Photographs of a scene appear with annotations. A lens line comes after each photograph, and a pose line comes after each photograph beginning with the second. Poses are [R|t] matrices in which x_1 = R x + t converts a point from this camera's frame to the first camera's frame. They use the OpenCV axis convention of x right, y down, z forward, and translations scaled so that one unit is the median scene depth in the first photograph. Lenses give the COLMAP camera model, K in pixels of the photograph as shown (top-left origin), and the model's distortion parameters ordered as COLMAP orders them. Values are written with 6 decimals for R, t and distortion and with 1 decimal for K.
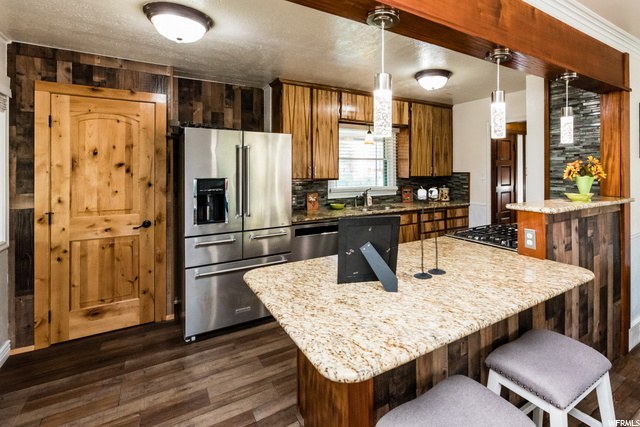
lens RADIAL K [[287.7, 0, 371.6], [0, 287.7, 166.5], [0, 0, 1]] dist [0.000778, -0.000171]
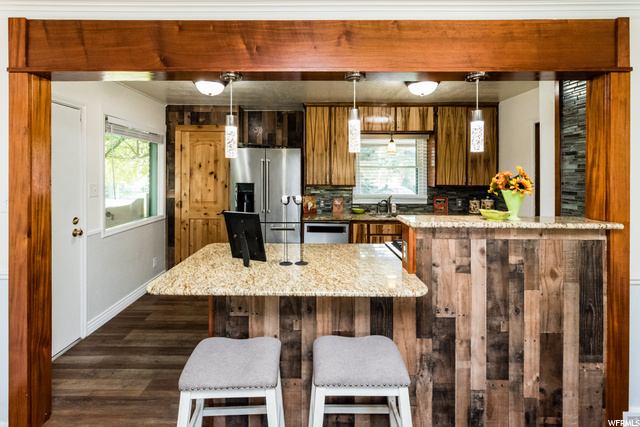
lens RADIAL K [[288.0, 0, 320.4], [0, 288.0, 173.2], [0, 0, 1]] dist [0.002444, 0.000290]
pose [[0.838220, 0.002838, -0.545325, 0.481867], [-0.000771, 0.999992, 0.004019, -0.011881], [0.545331, -0.002948, 0.838215, 0.006658]]
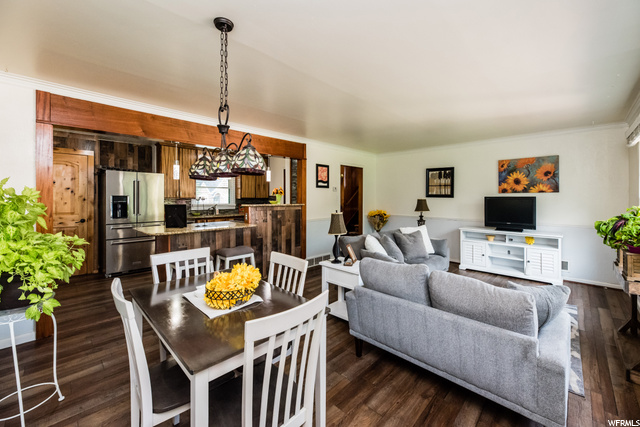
lens RADIAL K [[246.3, 0, 293.1], [0, 246.3, 197.1], [0, 0, 1]] dist [0.000347, 0.000047]
pose [[0.994244, 0.005893, 0.106974, 0.420020], [-0.006395, 0.999970, 0.004352, 0.032408], [-0.106945, -0.005011, 0.994252, -0.763744]]
